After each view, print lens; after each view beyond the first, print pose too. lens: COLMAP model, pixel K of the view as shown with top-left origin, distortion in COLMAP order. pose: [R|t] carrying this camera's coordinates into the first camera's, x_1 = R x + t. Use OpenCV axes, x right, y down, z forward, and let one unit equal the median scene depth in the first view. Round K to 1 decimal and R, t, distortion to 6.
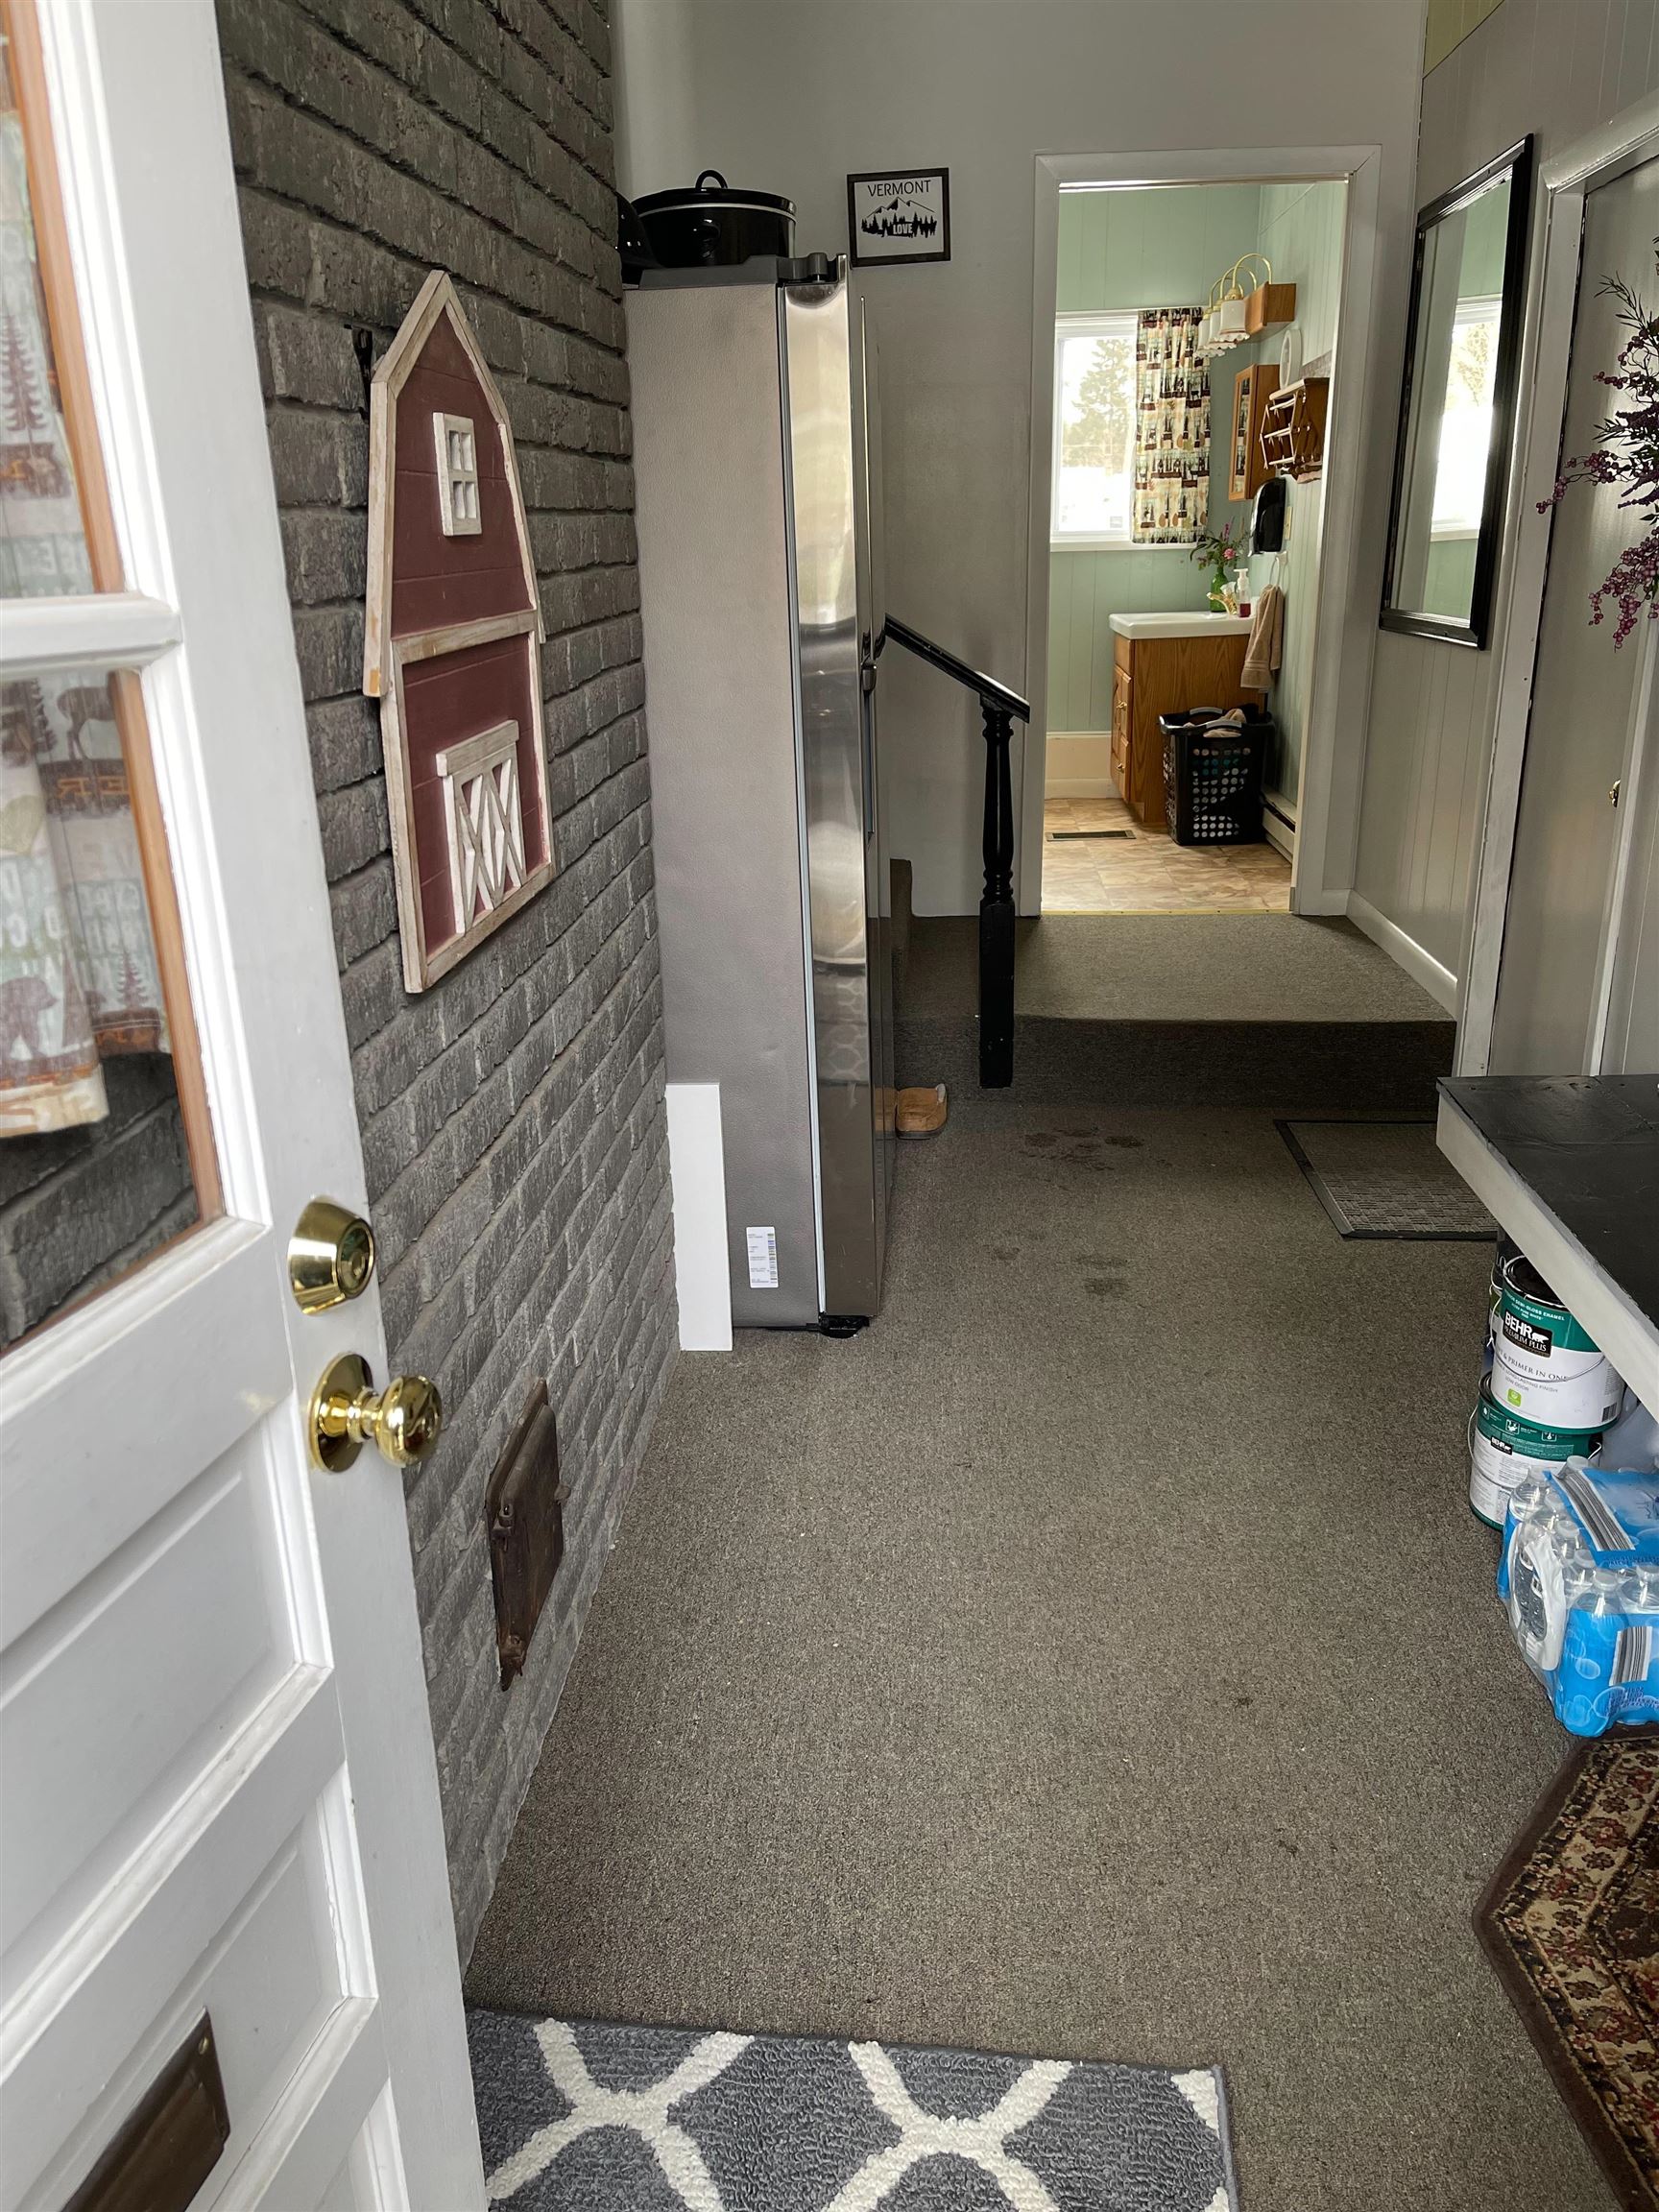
lens RADIAL K [[1669.3, 0, 843.3], [0, 1669.3, 1099.9], [0, 0, 1]] dist [0.075994, -0.093794]
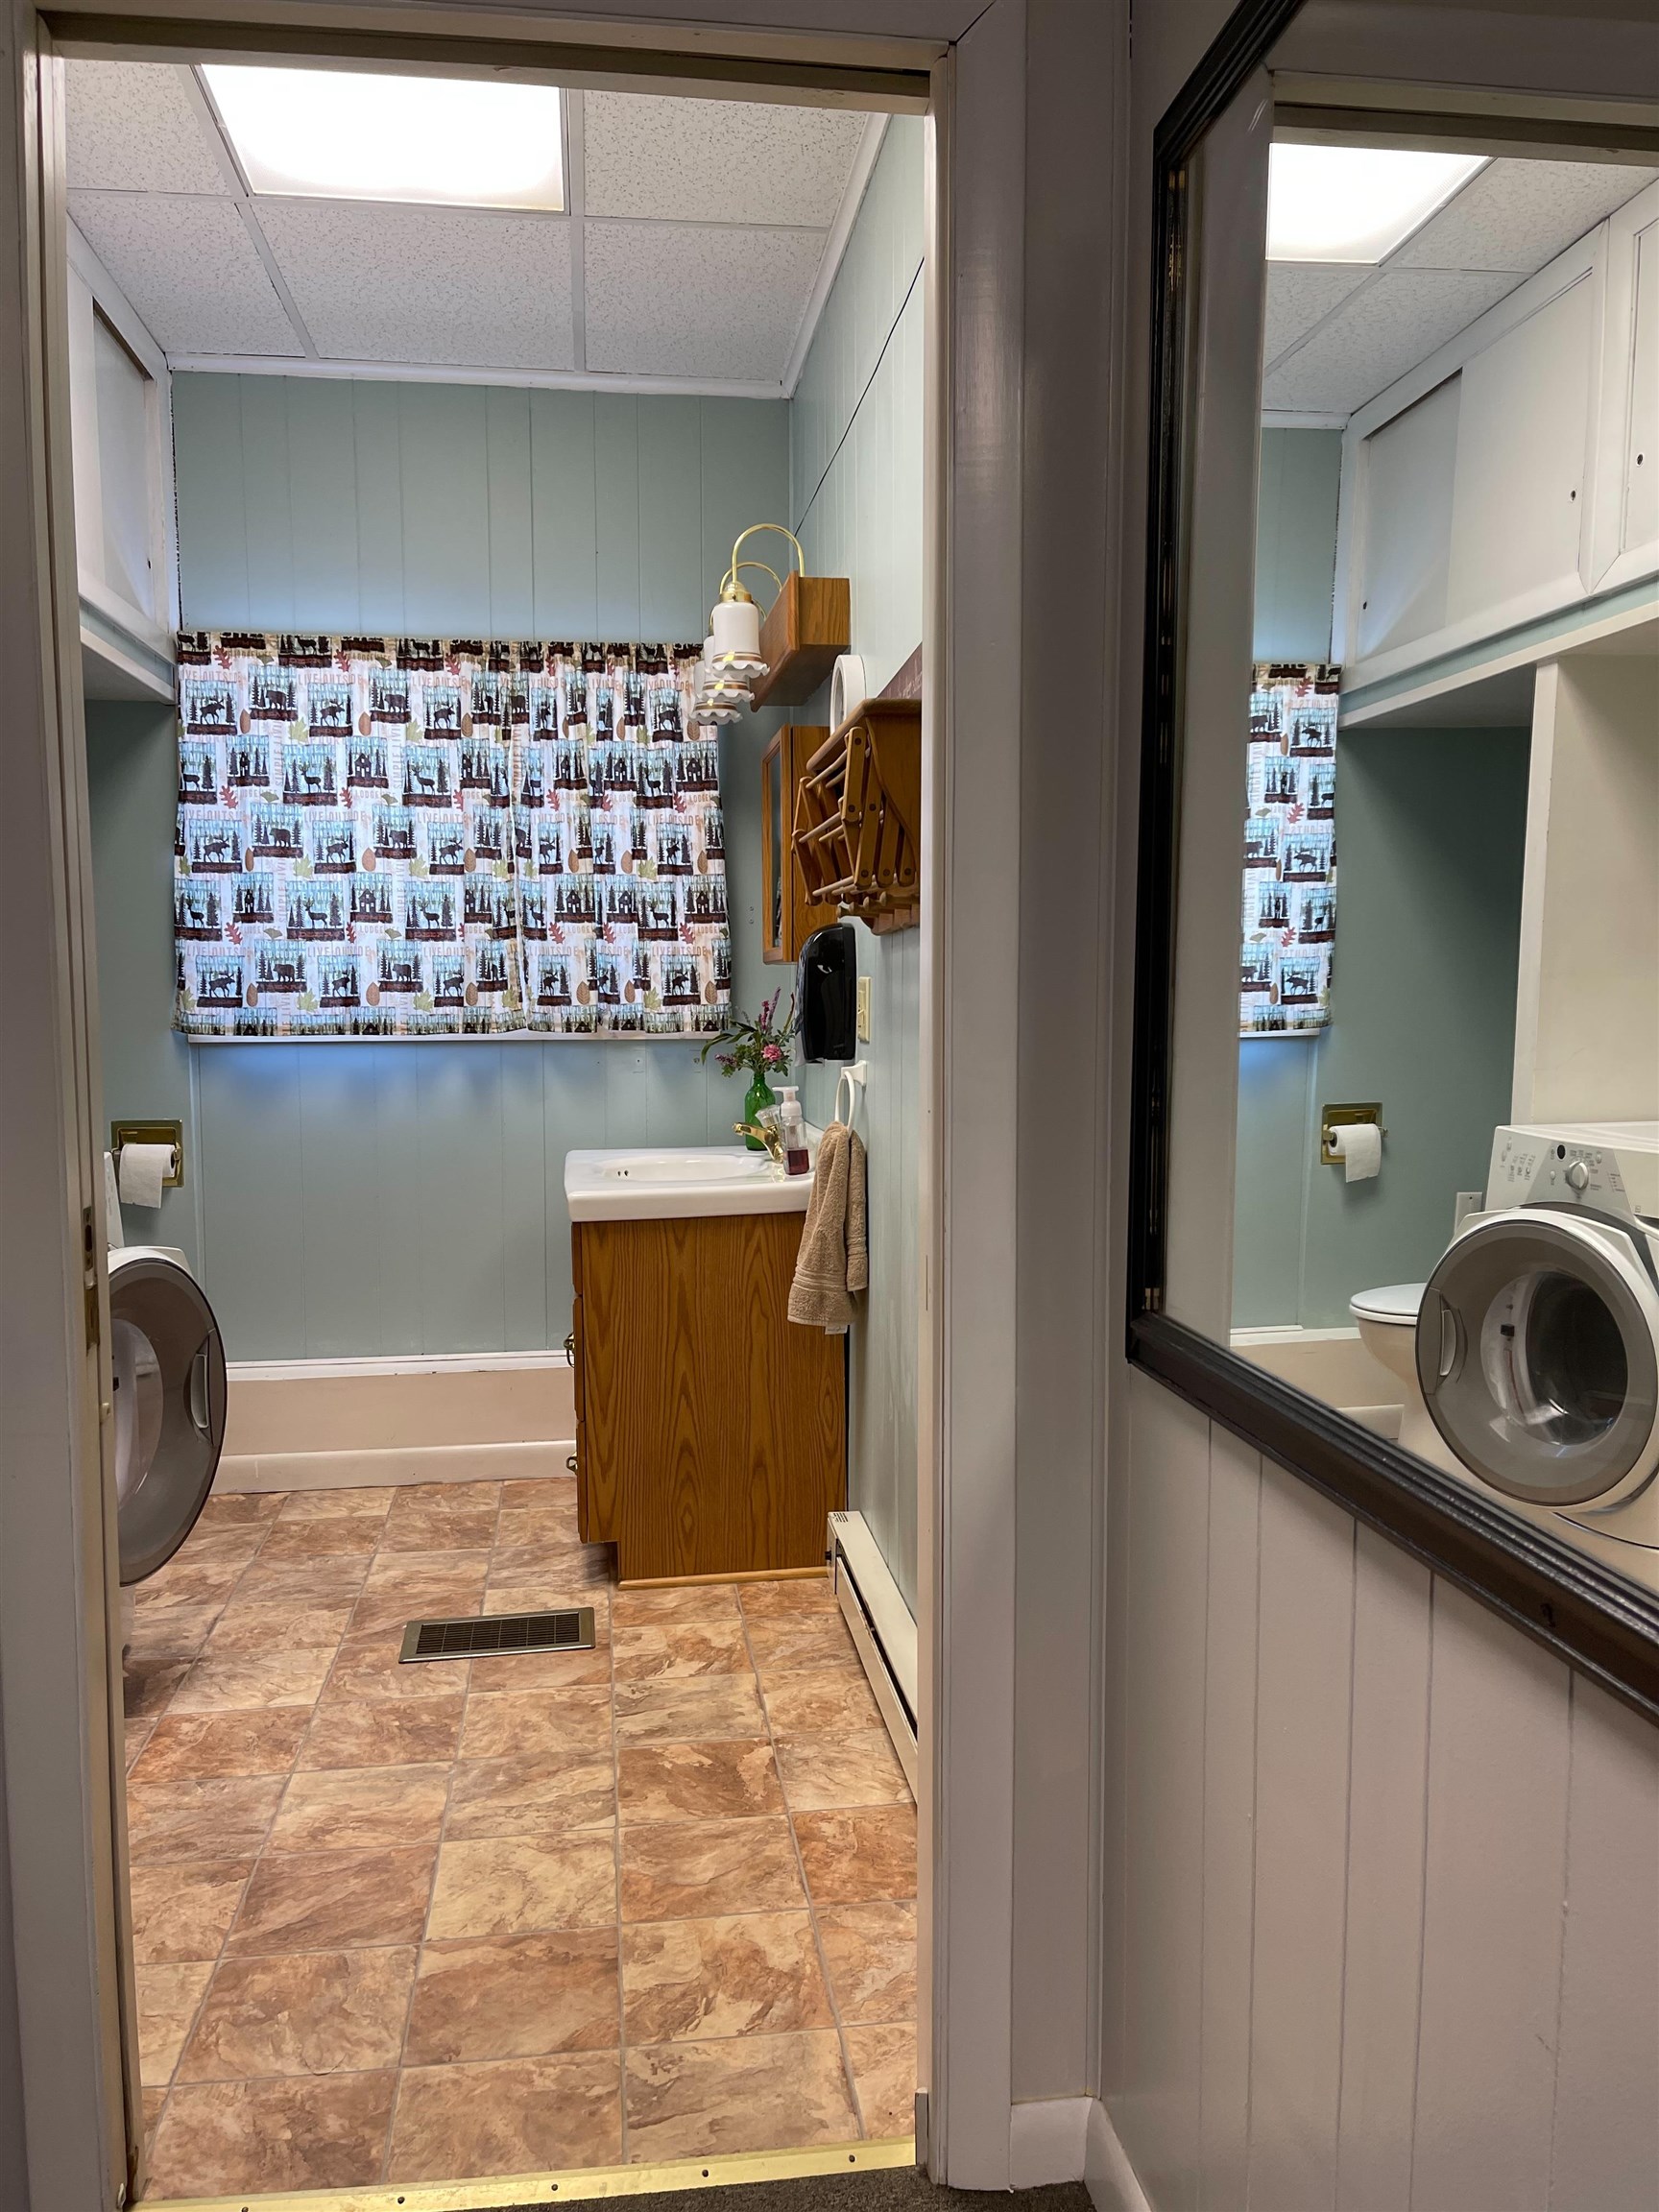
lens RADIAL K [[1669.3, 0, 825.2], [0, 1669.3, 1111.6], [0, 0, 1]] dist [0.075994, -0.093794]
pose [[0.979393, 0.004218, 0.201919, 0.149933], [0.044746, 0.970404, -0.237304, -0.192371], [-0.196944, 0.241449, 0.950219, 0.528833]]
